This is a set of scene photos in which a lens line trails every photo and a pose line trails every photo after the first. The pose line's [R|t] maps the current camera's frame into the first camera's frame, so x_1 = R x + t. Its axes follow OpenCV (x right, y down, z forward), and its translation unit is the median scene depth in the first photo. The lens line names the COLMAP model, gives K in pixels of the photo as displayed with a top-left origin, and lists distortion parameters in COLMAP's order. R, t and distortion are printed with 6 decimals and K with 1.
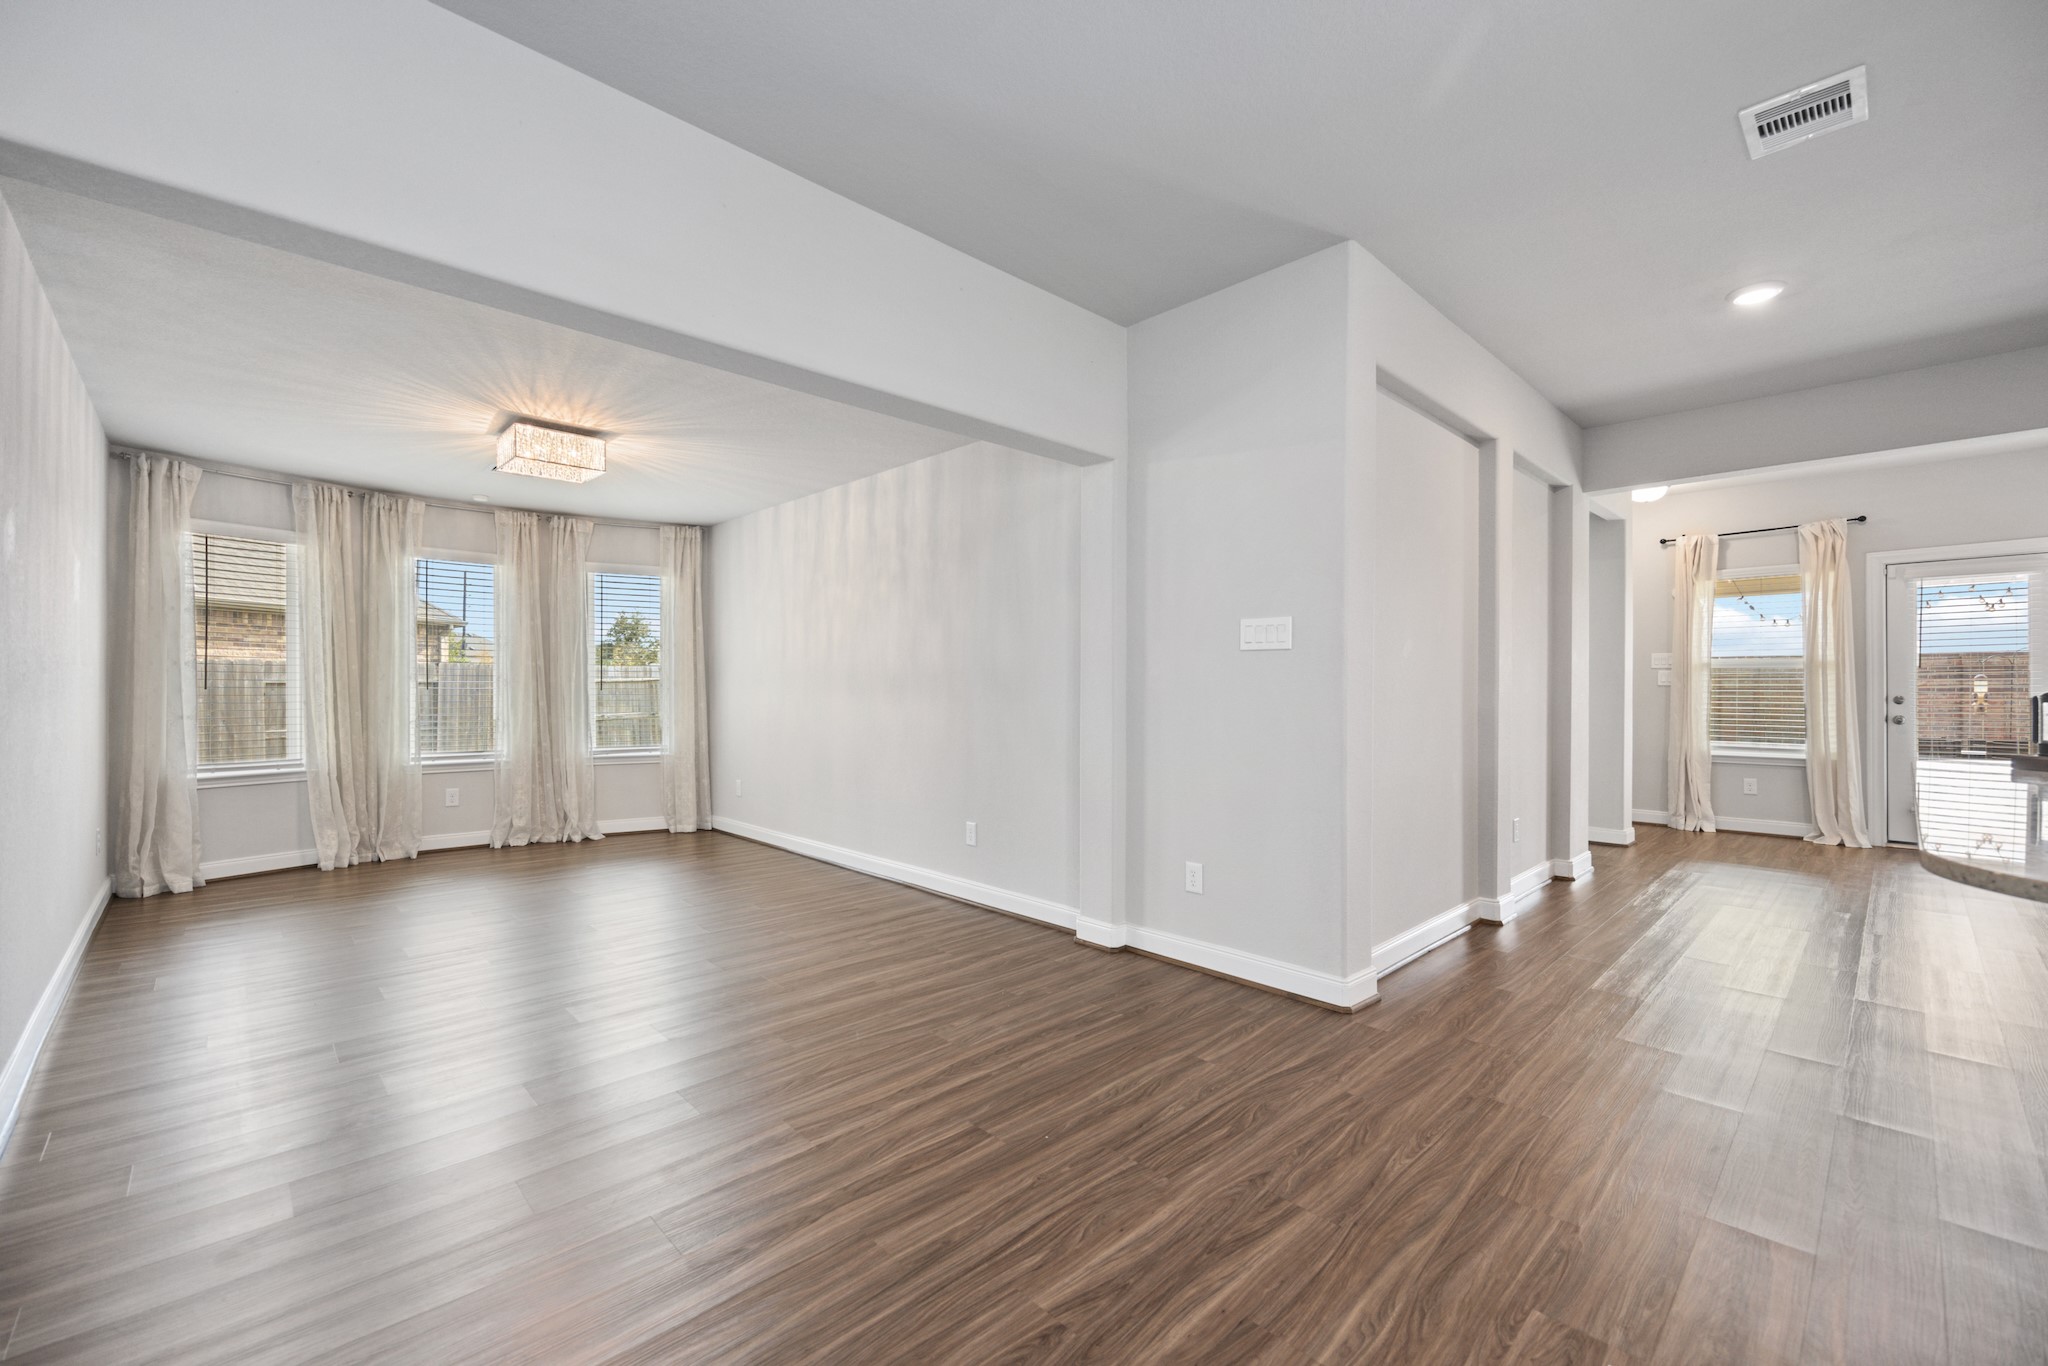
lens RADIAL K [[830.2, 0, 1025.1], [0, 830.2, 694.2], [0, 0, 1]] dist [-0.000298, -0.000075]
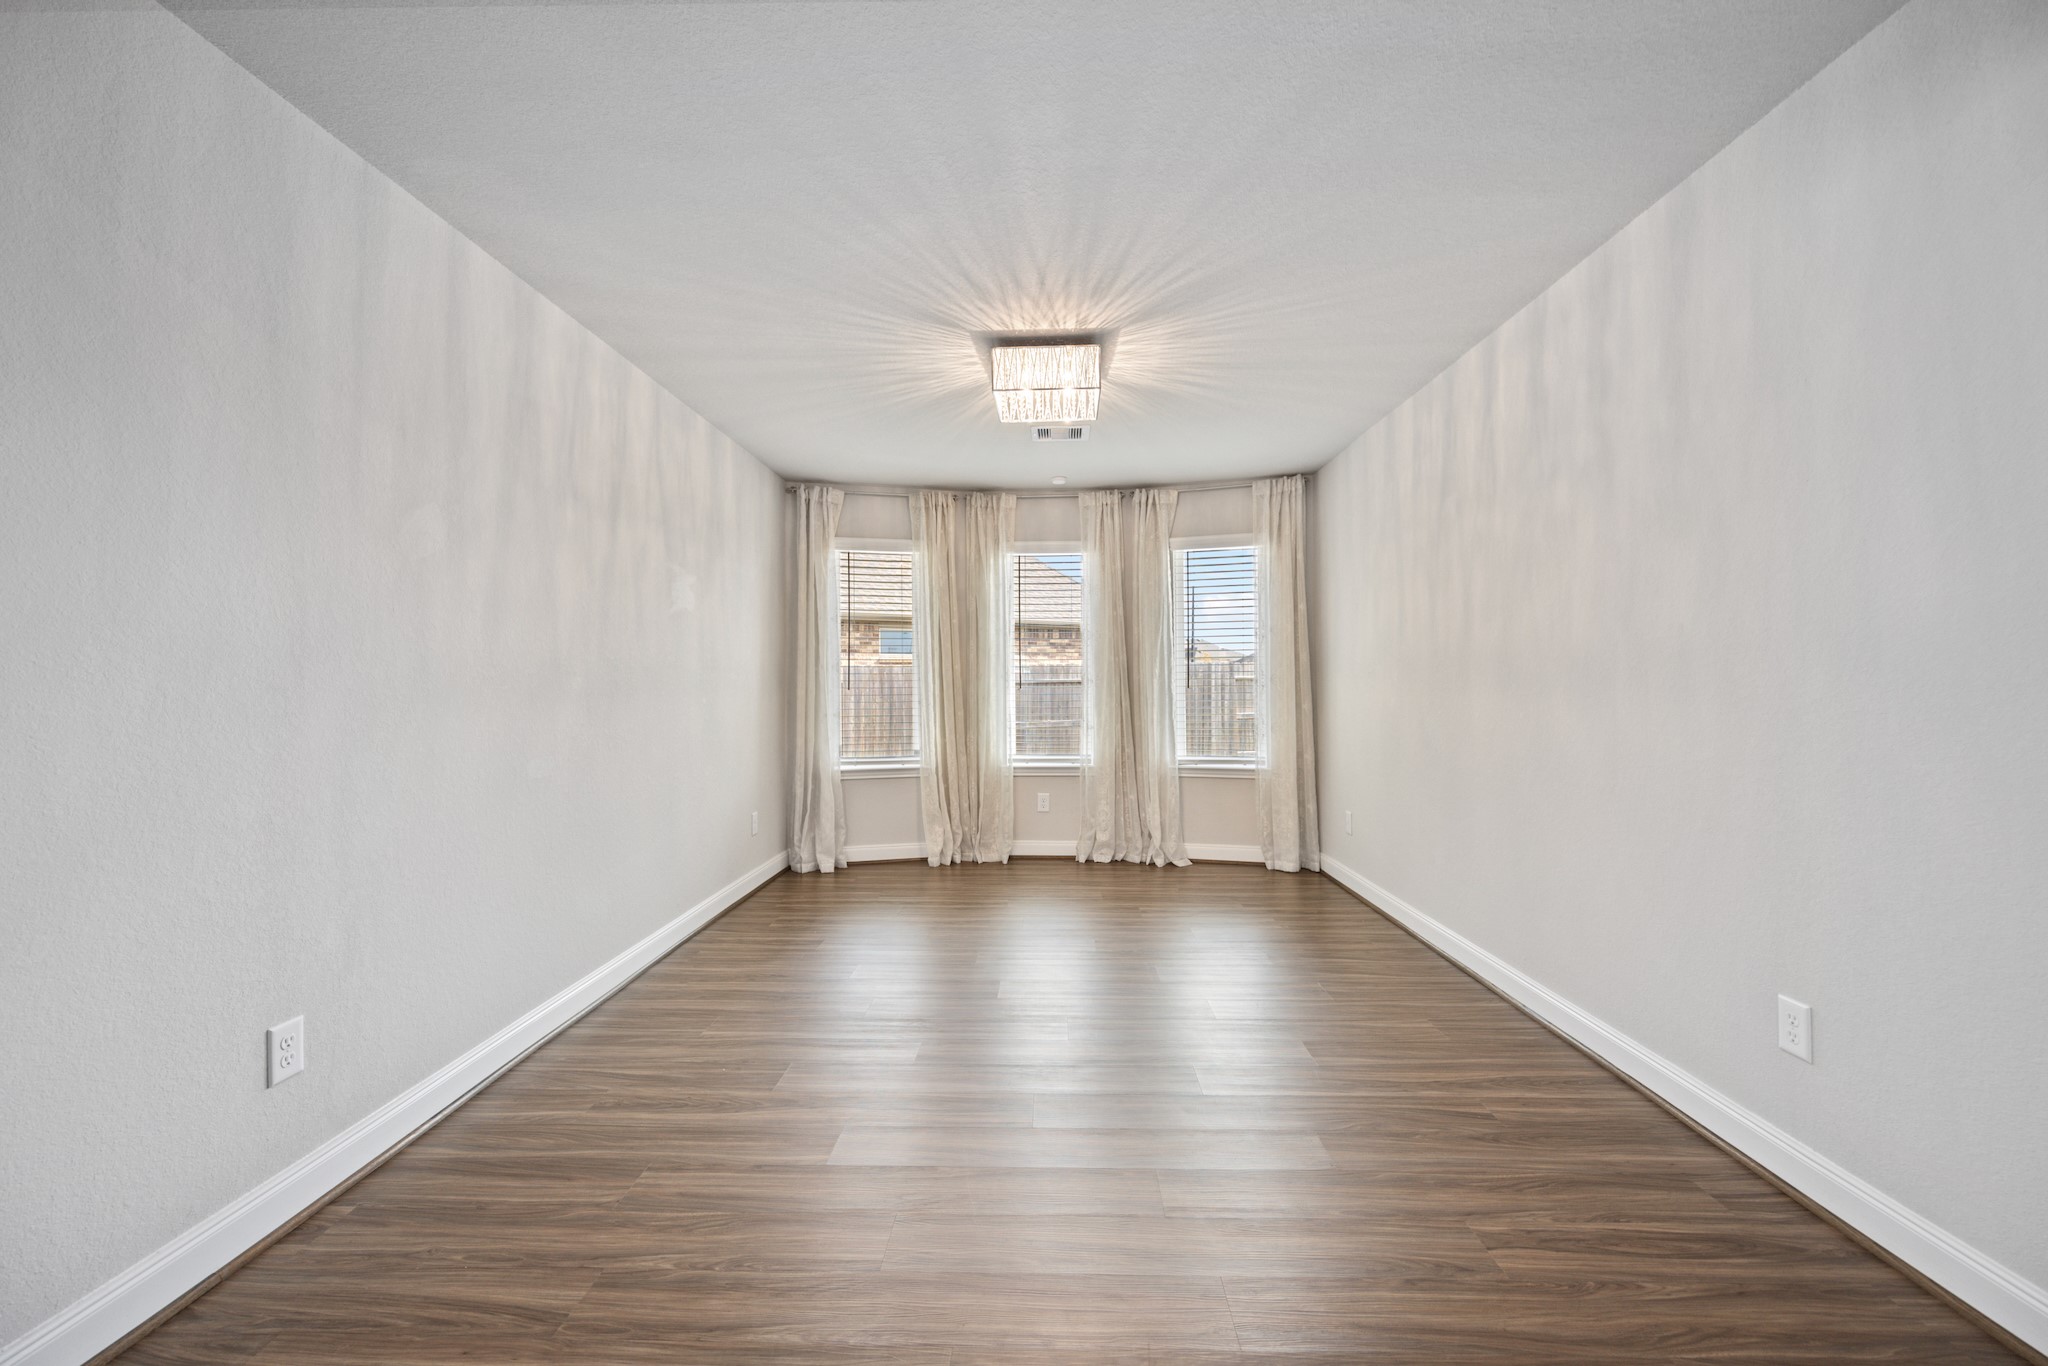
lens RADIAL K [[824.5, 0, 1024.0], [0, 824.5, 683.0], [0, 0, 1]] dist [0.001439, 0.000292]
pose [[0.692733, -0.009869, -0.721127, -0.025513], [0.003801, 0.999942, -0.010034, -0.002600], [0.721184, 0.004210, 0.692730, 0.342972]]
